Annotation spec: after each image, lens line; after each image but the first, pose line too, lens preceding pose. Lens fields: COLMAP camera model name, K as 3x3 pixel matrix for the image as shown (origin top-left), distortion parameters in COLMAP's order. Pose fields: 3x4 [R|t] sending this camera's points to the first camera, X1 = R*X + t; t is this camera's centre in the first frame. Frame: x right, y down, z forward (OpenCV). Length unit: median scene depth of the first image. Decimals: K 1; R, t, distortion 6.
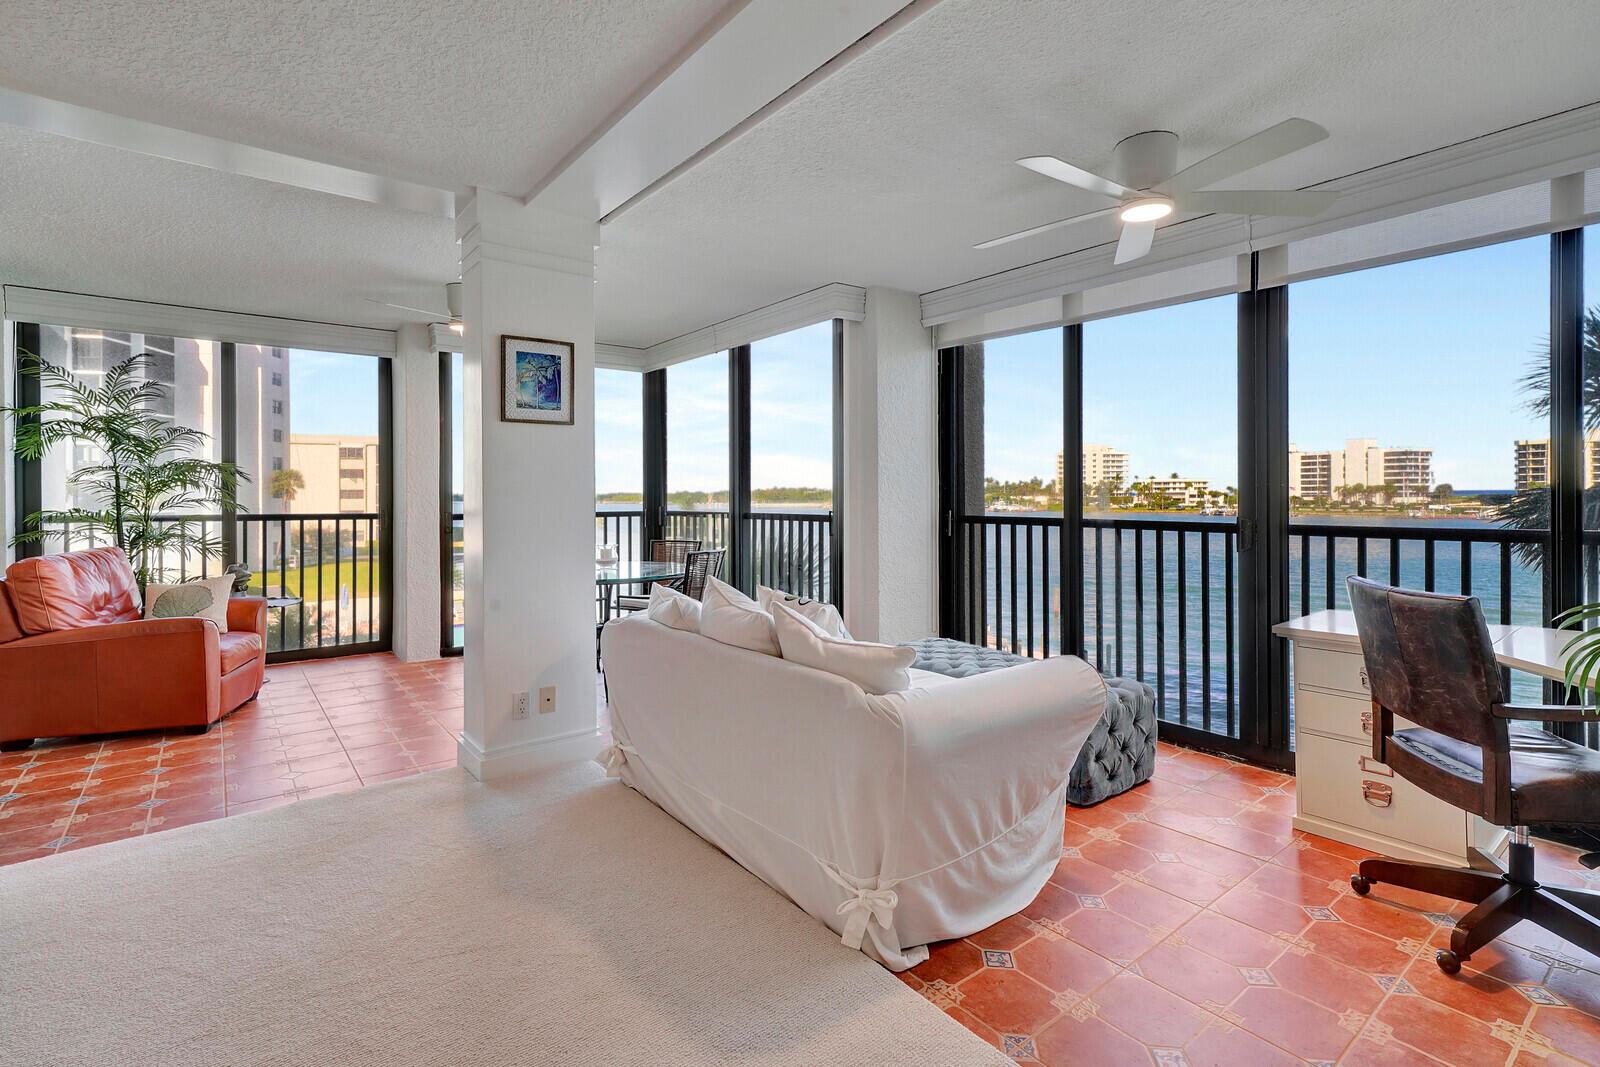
lens RADIAL K [[745.7, 0, 804.9], [0, 745.7, 504.3], [0, 0, 1]] dist [0.002553, 0.000041]
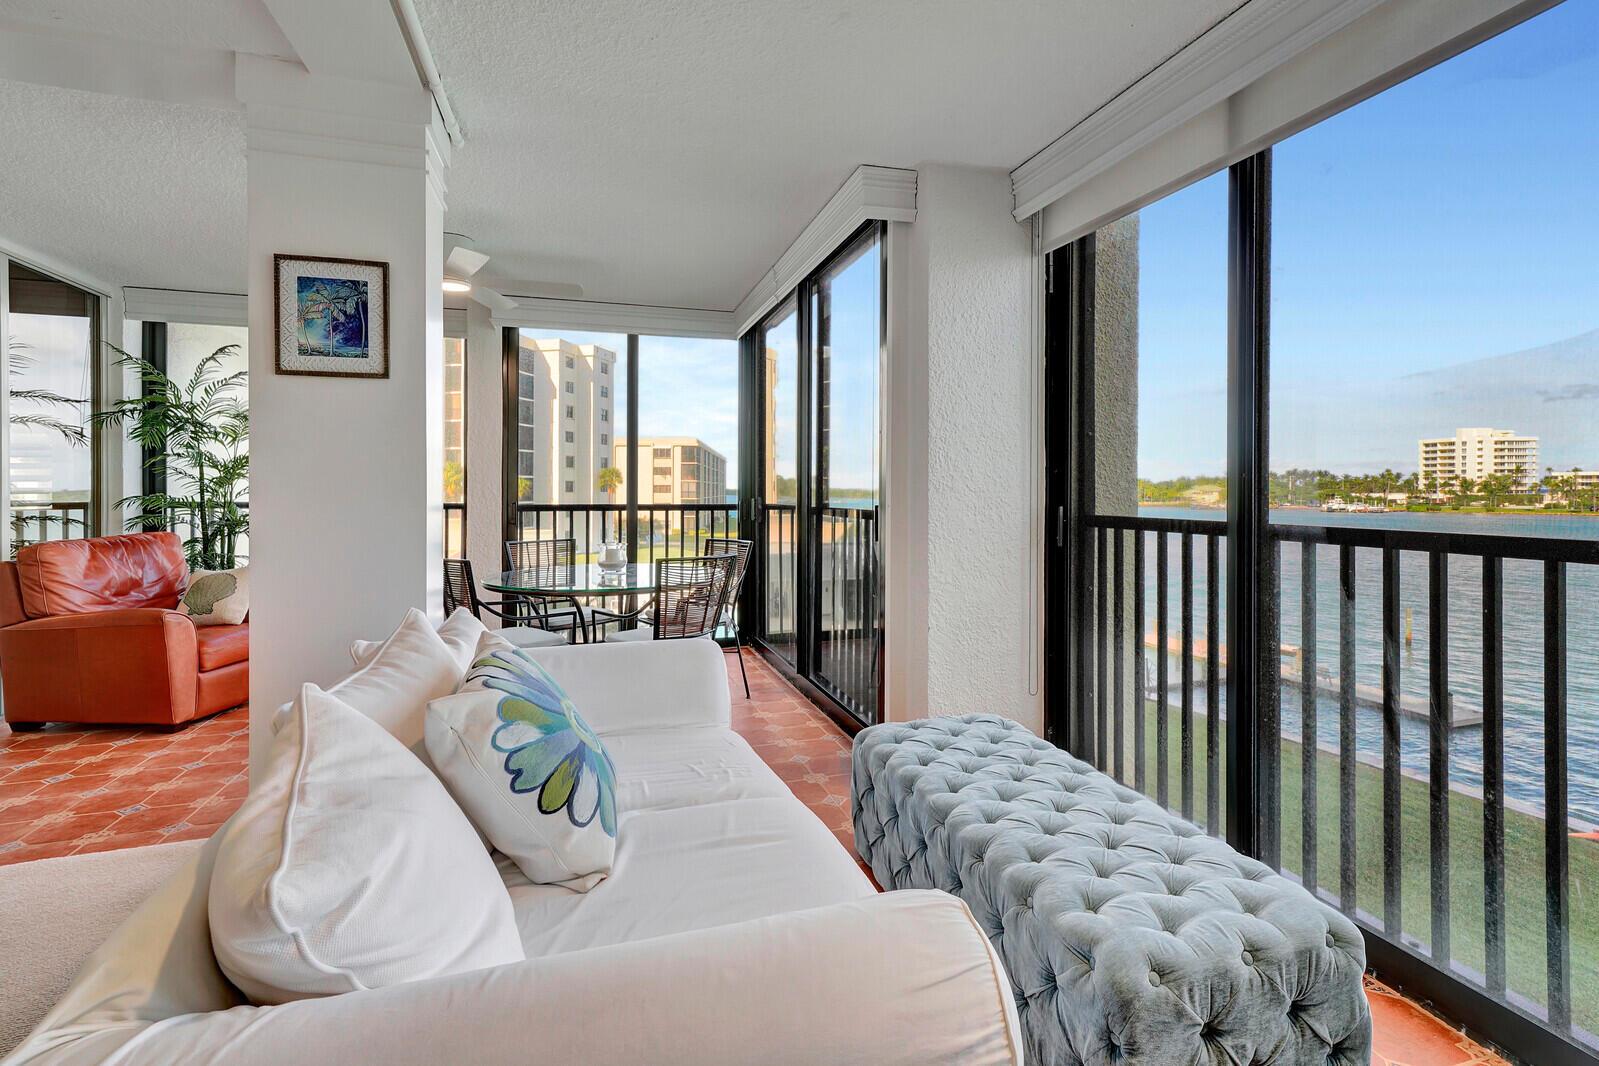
lens RADIAL K [[738.3, 0, 803.2], [0, 738.3, 504.3], [0, 0, 1]] dist [0.003930, 0.000425]
pose [[0.931867, 0.010406, -0.362651, 0.100642], [-0.008191, 0.999937, 0.007646, 0.001671], [0.362708, -0.004155, 0.931894, 0.154885]]
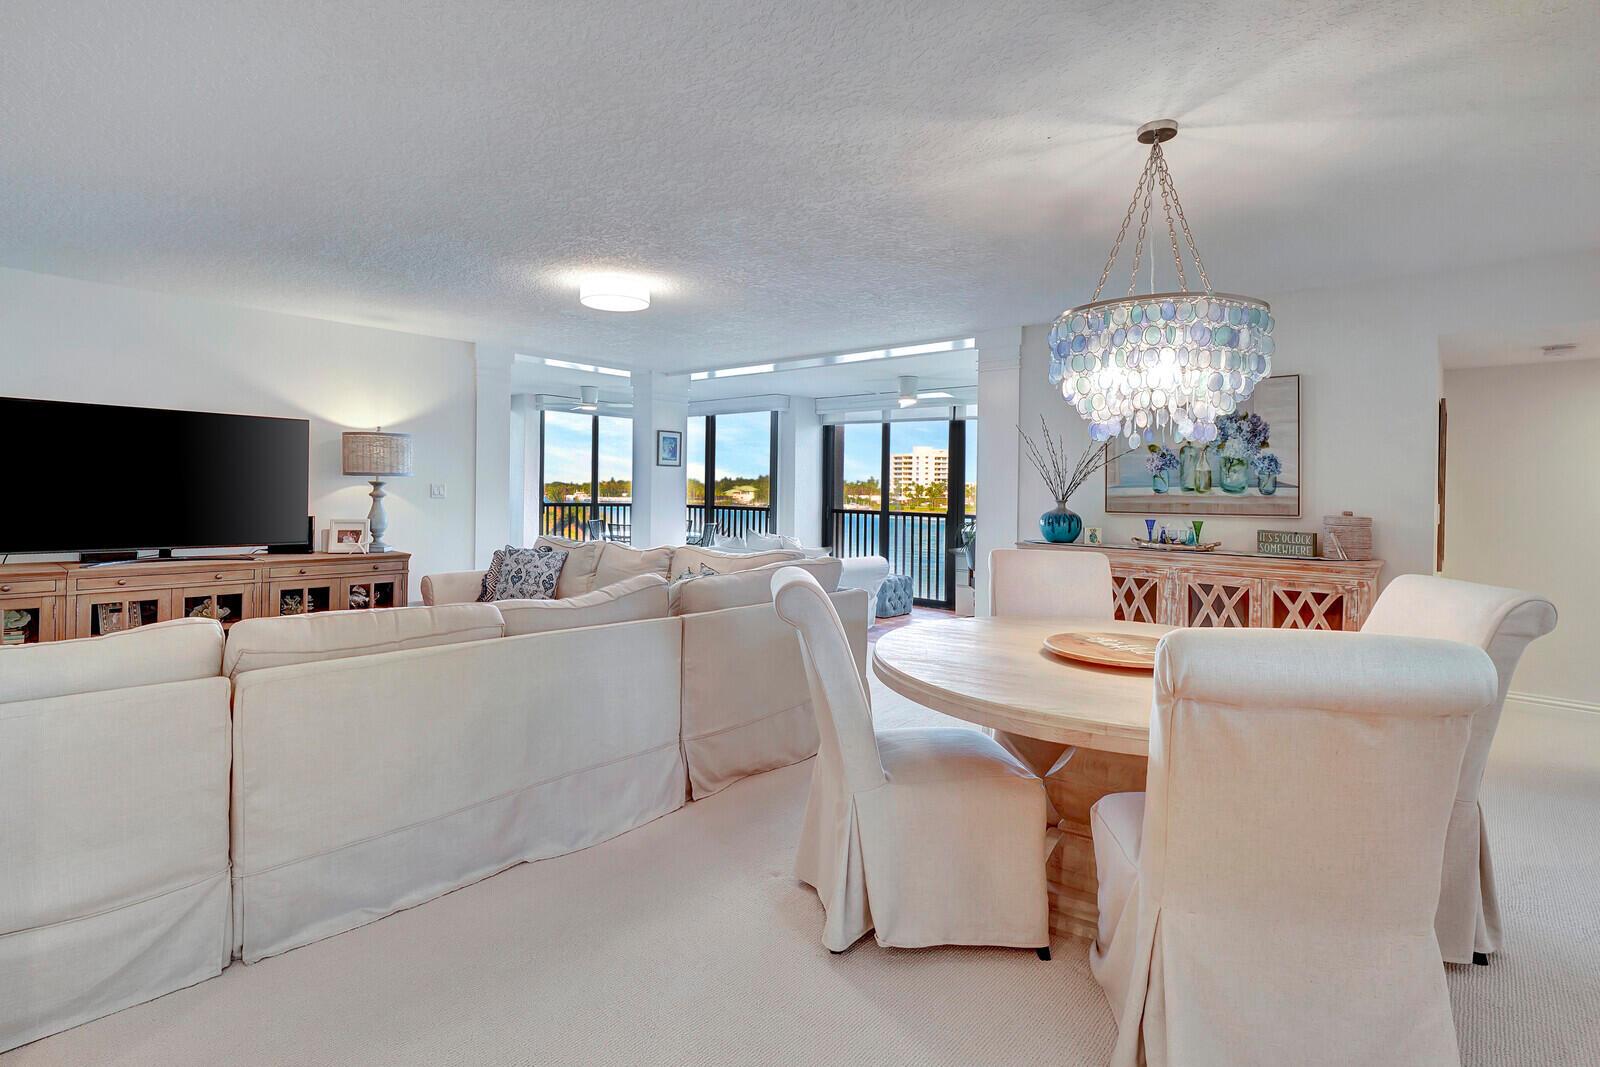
lens RADIAL K [[773.5, 0, 771.0], [0, 773.5, 476.4], [0, 0, 1]] dist [0.005477, -0.000052]
pose [[0.985272, 0.026612, 0.168911, -0.140639], [-0.021496, 0.999255, -0.032043, -0.000825], [-0.169638, 0.027941, 0.985110, -0.466882]]
